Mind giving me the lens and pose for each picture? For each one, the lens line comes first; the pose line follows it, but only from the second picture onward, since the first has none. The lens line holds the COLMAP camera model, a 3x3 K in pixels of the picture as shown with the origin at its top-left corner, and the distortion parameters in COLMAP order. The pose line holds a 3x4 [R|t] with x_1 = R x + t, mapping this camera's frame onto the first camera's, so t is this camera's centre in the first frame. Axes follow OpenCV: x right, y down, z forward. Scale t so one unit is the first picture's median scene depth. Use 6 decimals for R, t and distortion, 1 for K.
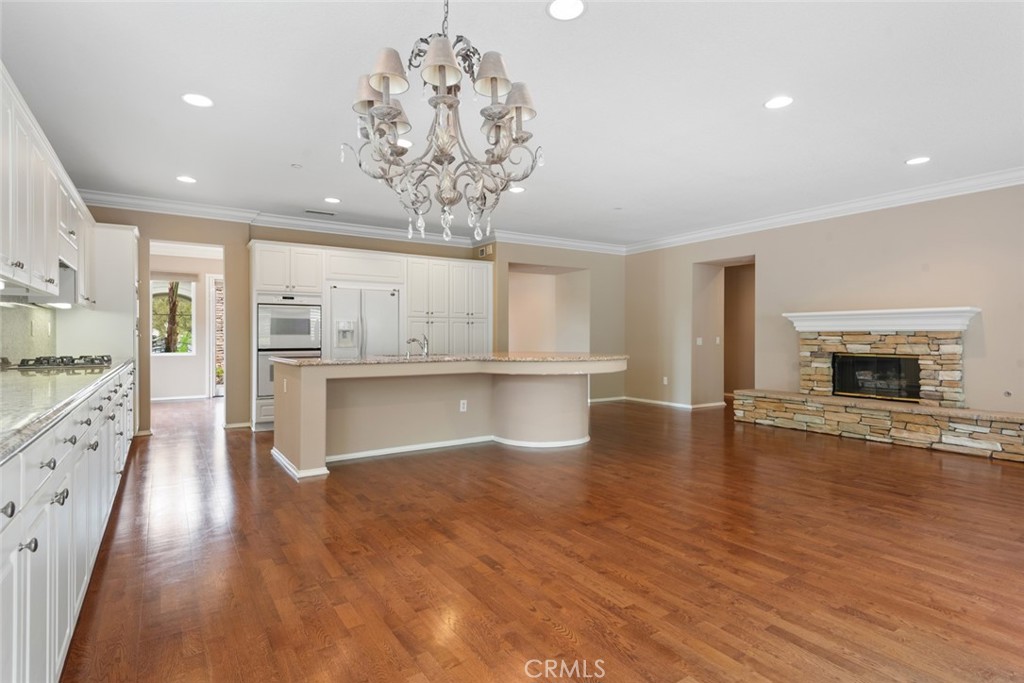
lens RADIAL K [[524.4, 0, 510.6], [0, 524.4, 338.7], [0, 0, 1]] dist [0.004373, -0.001333]
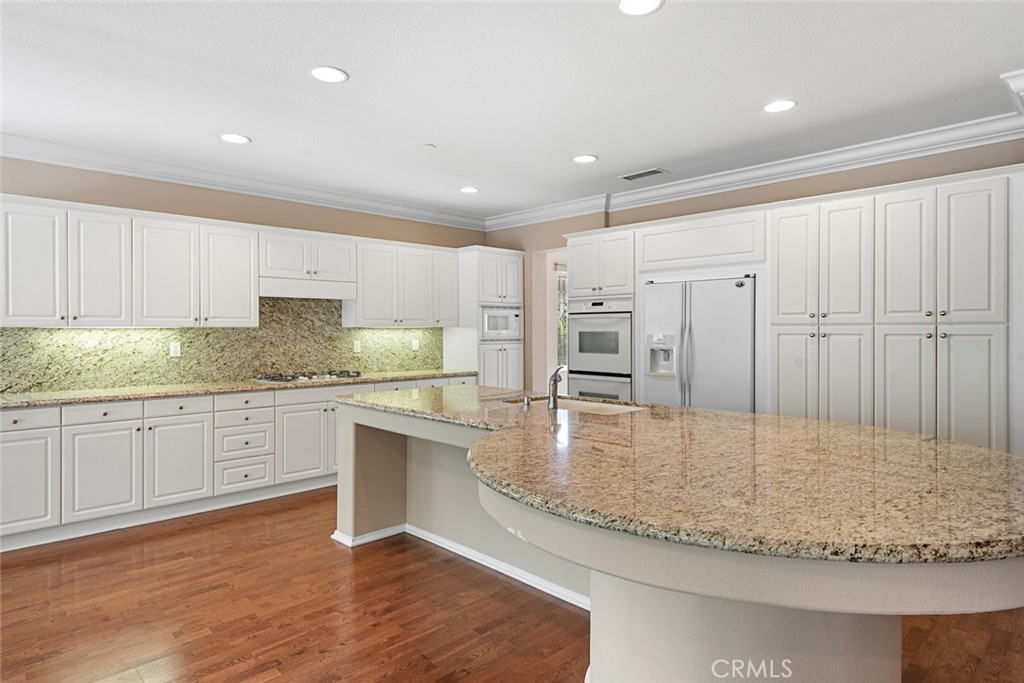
lens RADIAL K [[582.3, 0, 513.4], [0, 582.3, 331.3], [0, 0, 1]] dist [0.024869, -0.014929]
pose [[0.199929, 0.002990, -0.979806, 0.388784], [-0.001754, 0.999995, 0.002694, -0.044372], [0.979809, 0.001180, 0.199933, 0.774764]]
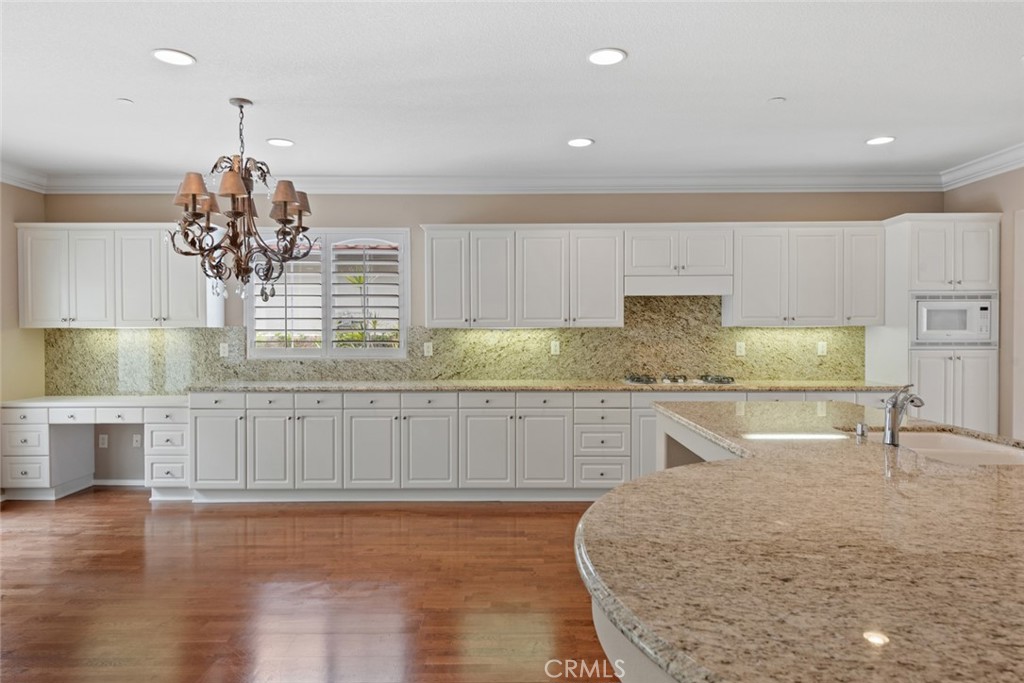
lens RADIAL K [[635.9, 0, 512.0], [0, 635.9, 341.5], [0, 0, 1]] dist [0.017247, -0.004105]
pose [[-0.541866, 0.016567, -0.840302, 0.338098], [0.000065, 0.999807, 0.019670, -0.044687], [0.840465, 0.010604, -0.541762, 0.940997]]
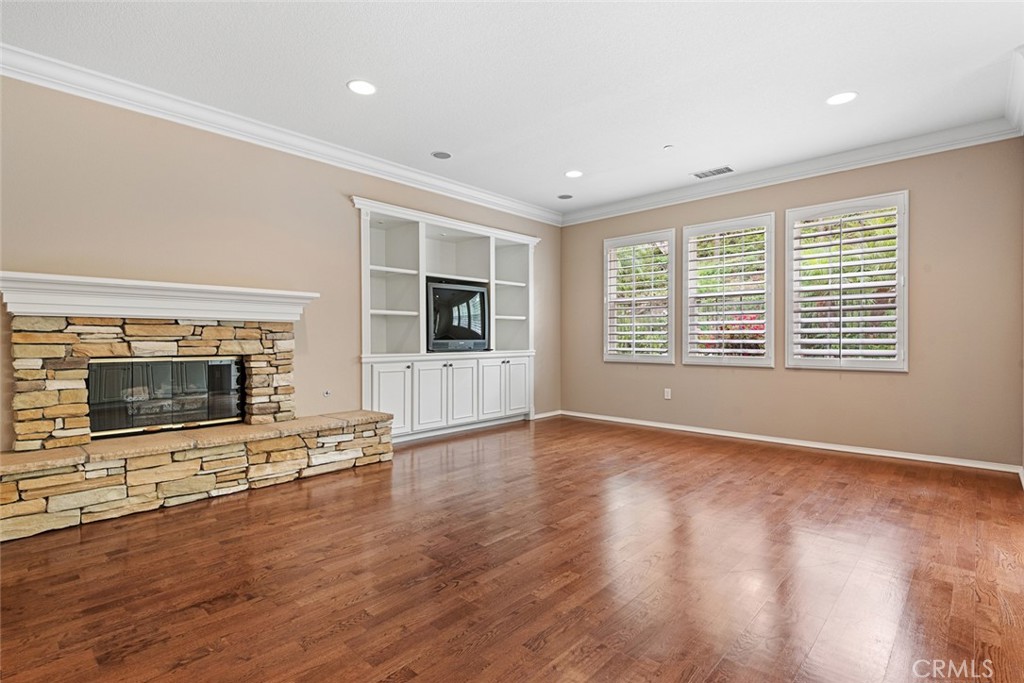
lens RADIAL K [[493.3, 0, 512.0], [0, 493.3, 341.5], [0, 0, 1]] dist [0.003860, -0.000944]
pose [[-0.241823, -0.002468, 0.970317, 0.041070], [0.008412, 0.999954, 0.004640, 0.012064], [-0.970284, 0.009284, -0.241791, 0.765981]]
